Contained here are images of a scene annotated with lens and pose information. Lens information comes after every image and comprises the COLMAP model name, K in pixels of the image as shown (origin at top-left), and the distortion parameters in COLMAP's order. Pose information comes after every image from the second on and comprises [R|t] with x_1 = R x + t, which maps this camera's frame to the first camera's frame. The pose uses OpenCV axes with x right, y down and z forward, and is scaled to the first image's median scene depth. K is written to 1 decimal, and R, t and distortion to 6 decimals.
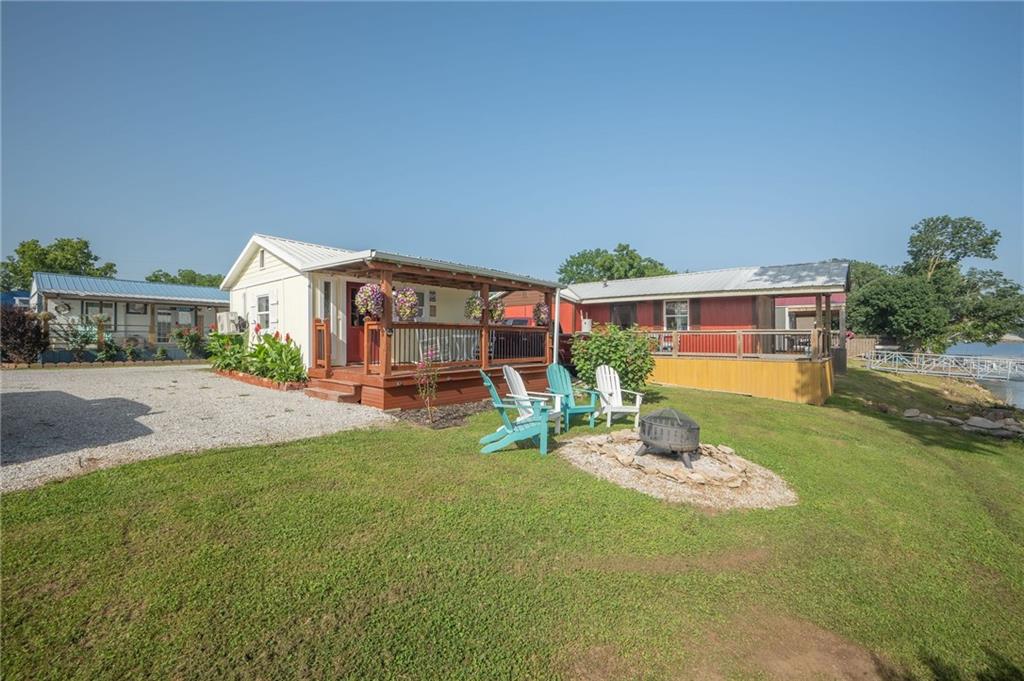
lens RADIAL K [[405.5, 0, 510.2], [0, 405.5, 335.0], [0, 0, 1]] dist [-0.002210, -0.000063]
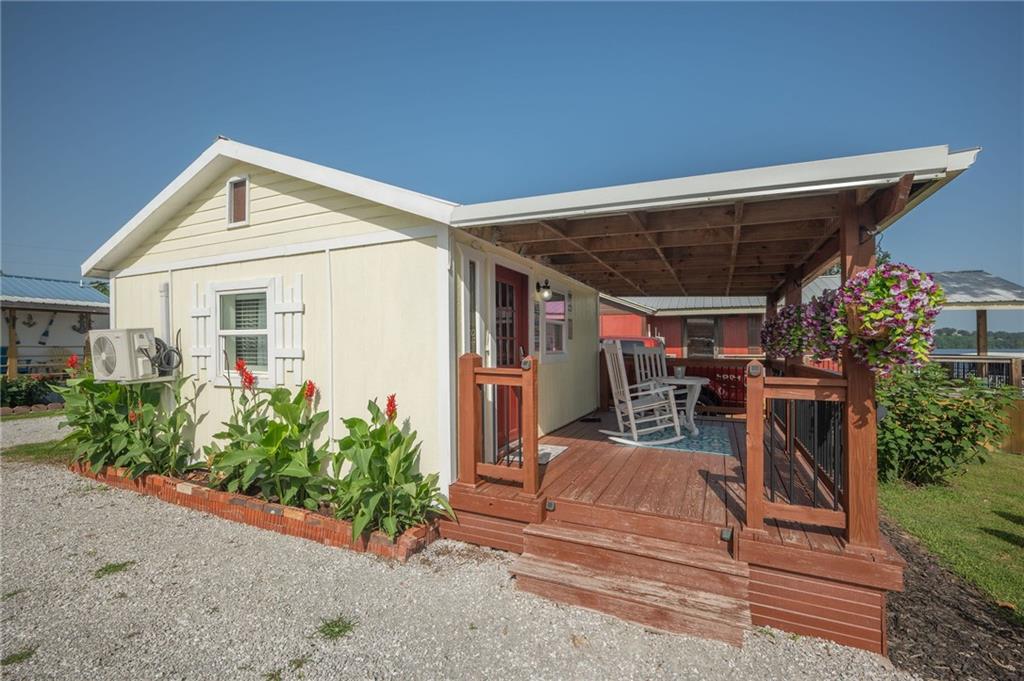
lens RADIAL K [[441.5, 0, 513.0], [0, 441.5, 344.3], [0, 0, 1]] dist [-0.003302, -0.000402]
pose [[0.960394, -0.000239, 0.278646, -0.463092], [-0.000775, 0.999993, 0.003531, -0.043773], [-0.278645, -0.003607, 0.960387, 0.484672]]
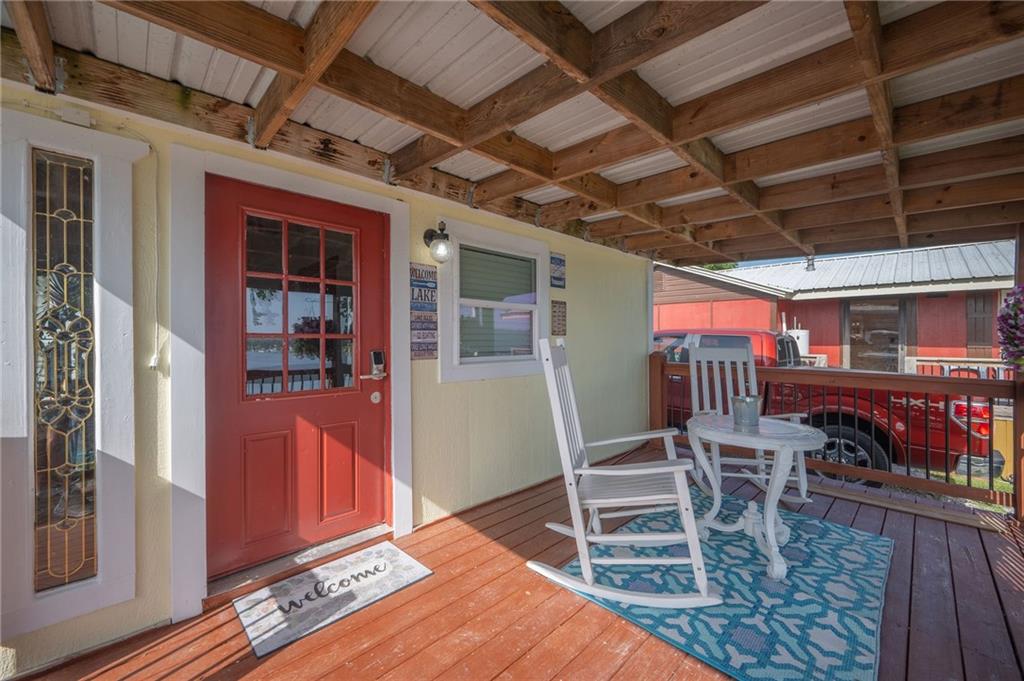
lens RADIAL K [[405.5, 0, 512.7], [0, 405.5, 342.8], [0, 0, 1]] dist [-0.002210, -0.000063]
pose [[0.997040, 0.000423, -0.076883, -0.216329], [0.000711, 0.999891, 0.014719, -0.047683], [0.076881, -0.014730, 0.996931, 0.730259]]
